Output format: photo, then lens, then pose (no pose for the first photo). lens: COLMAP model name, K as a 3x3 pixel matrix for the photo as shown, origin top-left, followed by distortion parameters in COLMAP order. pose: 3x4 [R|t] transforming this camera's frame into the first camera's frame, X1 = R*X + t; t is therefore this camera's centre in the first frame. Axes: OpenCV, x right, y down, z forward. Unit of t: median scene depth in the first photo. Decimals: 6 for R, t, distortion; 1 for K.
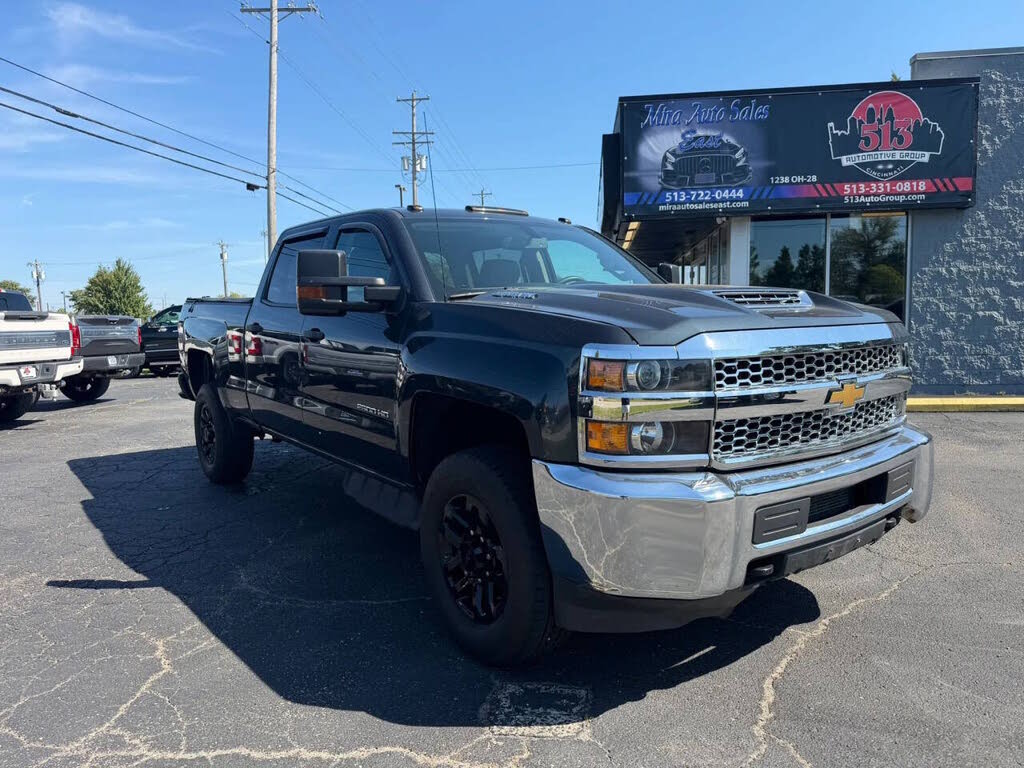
lens RADIAL K [[728.0, 0, 507.9], [0, 728.0, 402.2], [0, 0, 1]] dist [0.031989, -0.048002]
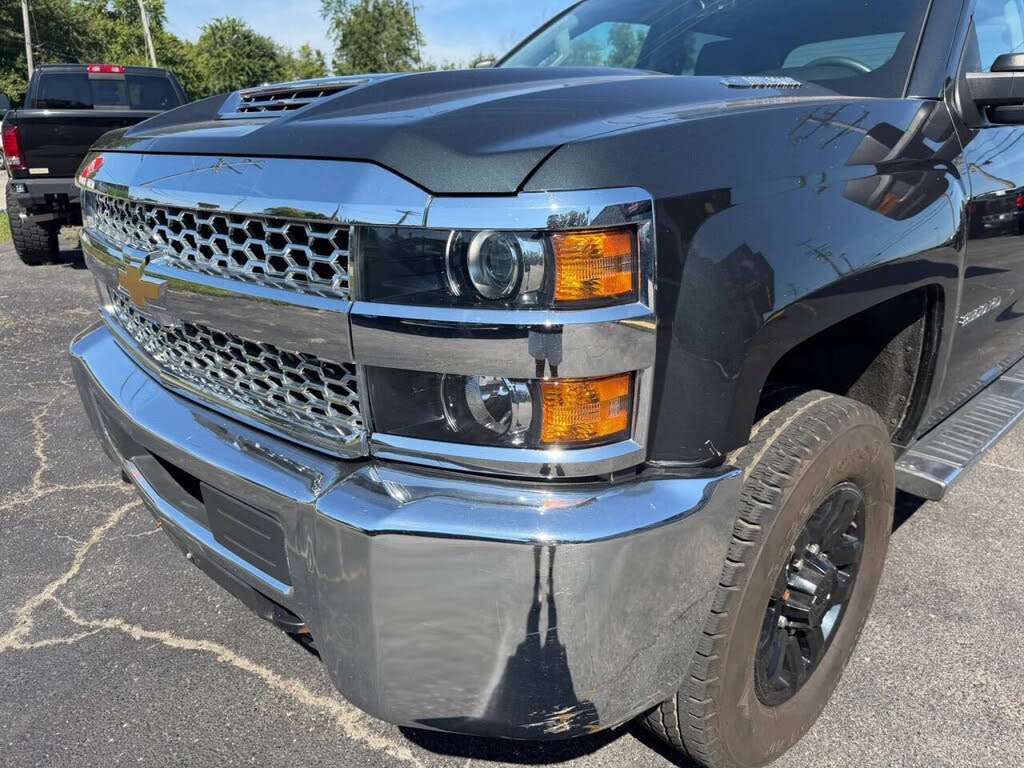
lens RADIAL K [[728.0, 0, 510.5], [0, 728.0, 389.9], [0, 0, 1]] dist [0.031989, -0.048002]
pose [[0.124263, 0.331625, -0.935192, 0.271390], [-0.130187, 0.939798, 0.315959, -0.037897], [0.983672, 0.082488, 0.159955, 0.312270]]
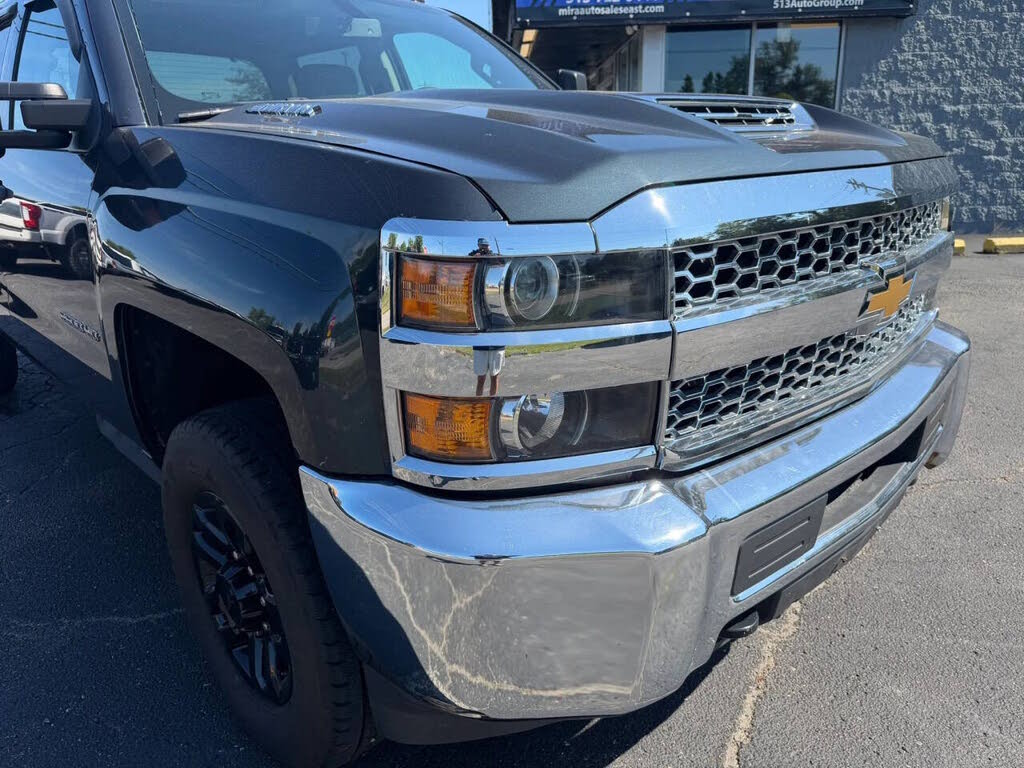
lens RADIAL K [[728.0, 0, 500.4], [0, 728.0, 397.4], [0, 0, 1]] dist [0.031989, -0.048002]
pose [[0.992144, -0.051173, 0.114160, 0.027345], [0.026766, 0.978212, 0.205874, -0.014863], [-0.122208, -0.201201, 0.971897, 0.126944]]
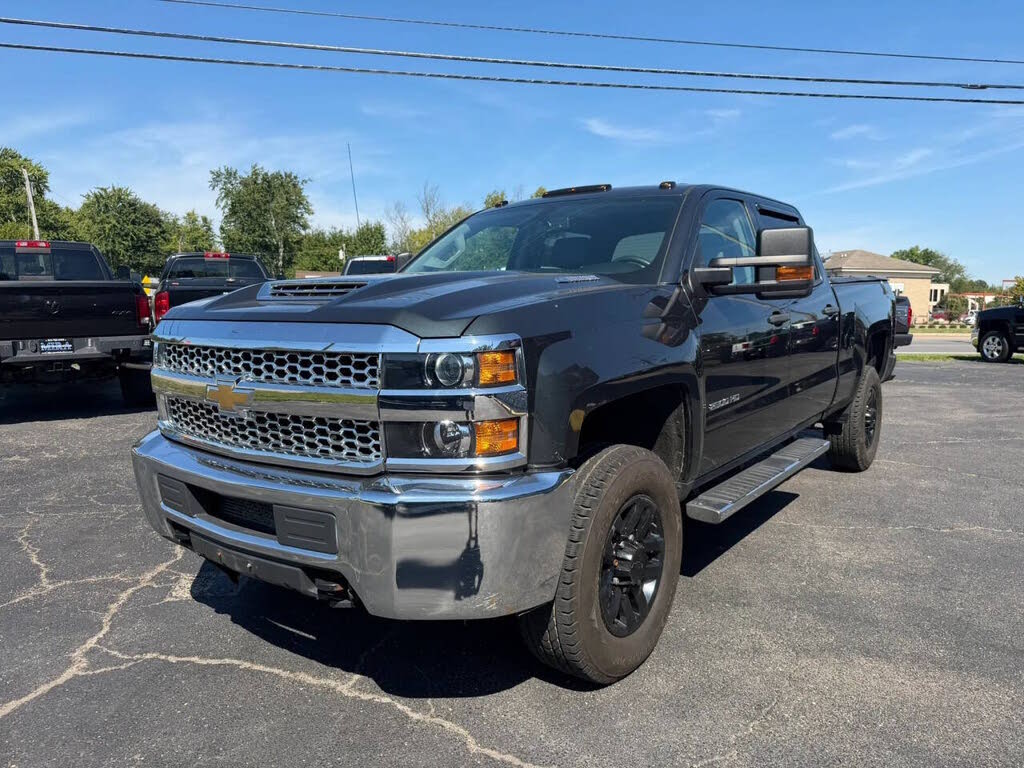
lens RADIAL K [[728.0, 0, 512.5], [0, 728.0, 384.0], [0, 0, 1]] dist [0.031989, -0.048002]
pose [[0.276723, 0.122541, -0.953104, 0.378393], [-0.114853, 0.988944, 0.093802, -0.039914], [0.954061, 0.083510, 0.287738, 0.281940]]
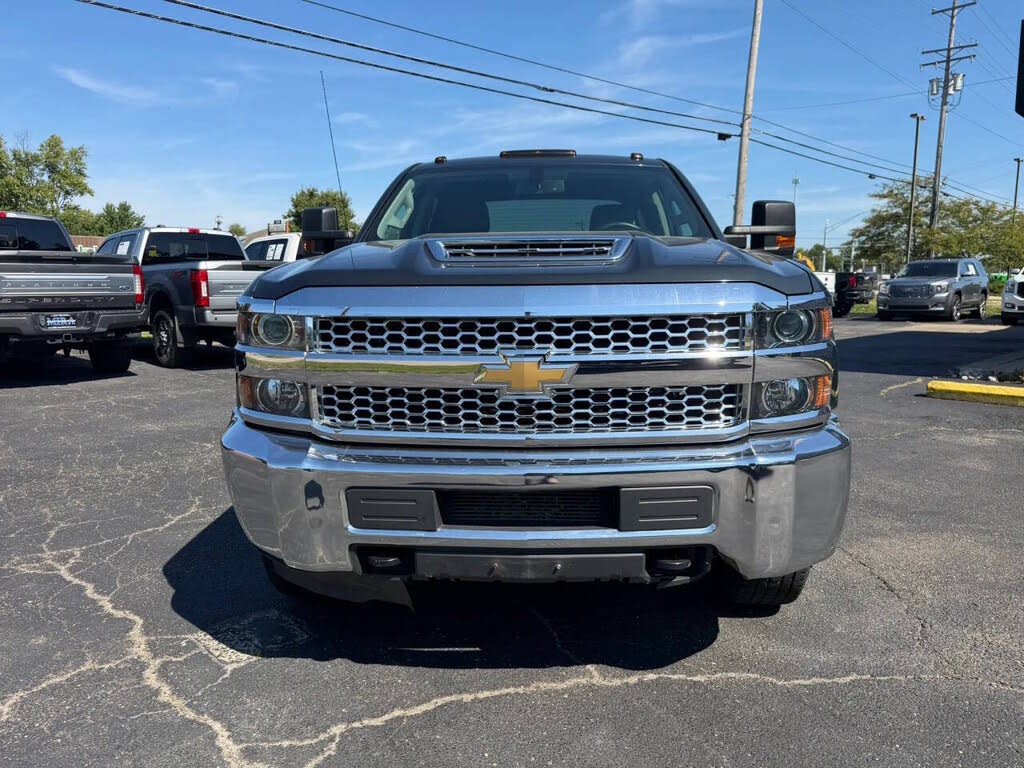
lens RADIAL K [[728.0, 0, 504.5], [0, 728.0, 387.0], [0, 0, 1]] dist [0.031989, -0.048002]
pose [[0.766679, 0.110914, -0.632378, 0.245104], [-0.081322, 0.993808, 0.075712, -0.013749], [0.636860, -0.006621, 0.770951, 0.103647]]
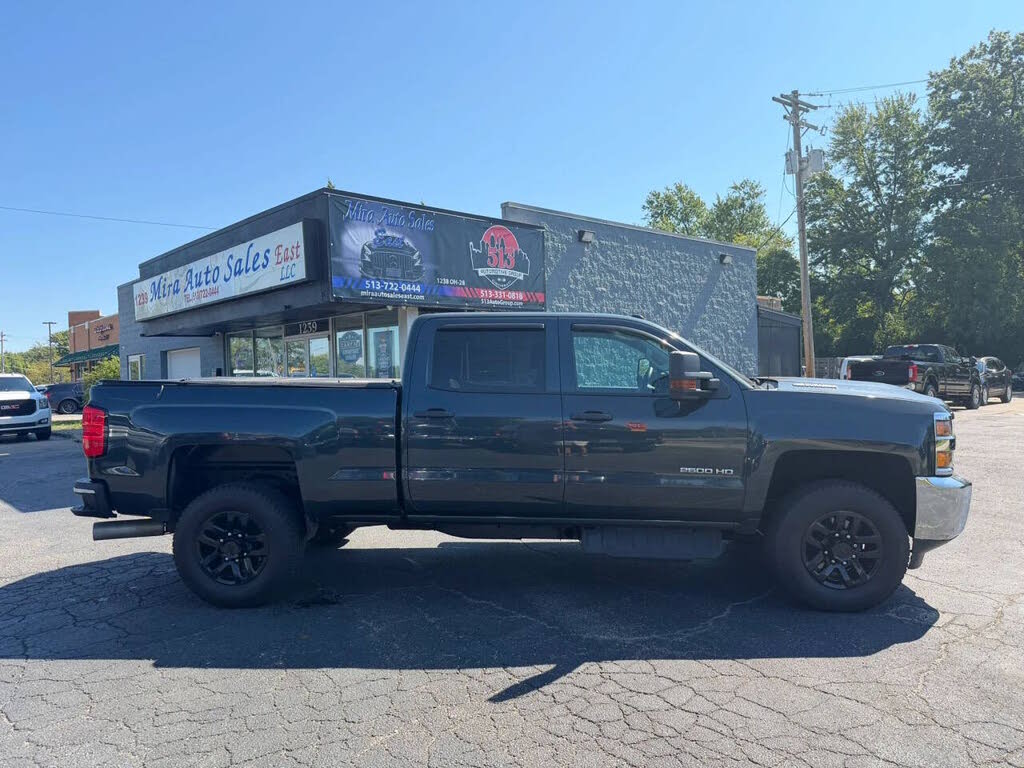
lens RADIAL K [[728.0, 0, 519.5], [0, 728.0, 397.6], [0, 0, 1]] dist [0.031989, -0.048002]
pose [[0.635032, -0.019968, 0.772228, -0.501034], [0.094905, 0.994110, -0.052339, -0.029694], [-0.766634, 0.106525, 0.633186, 0.138363]]
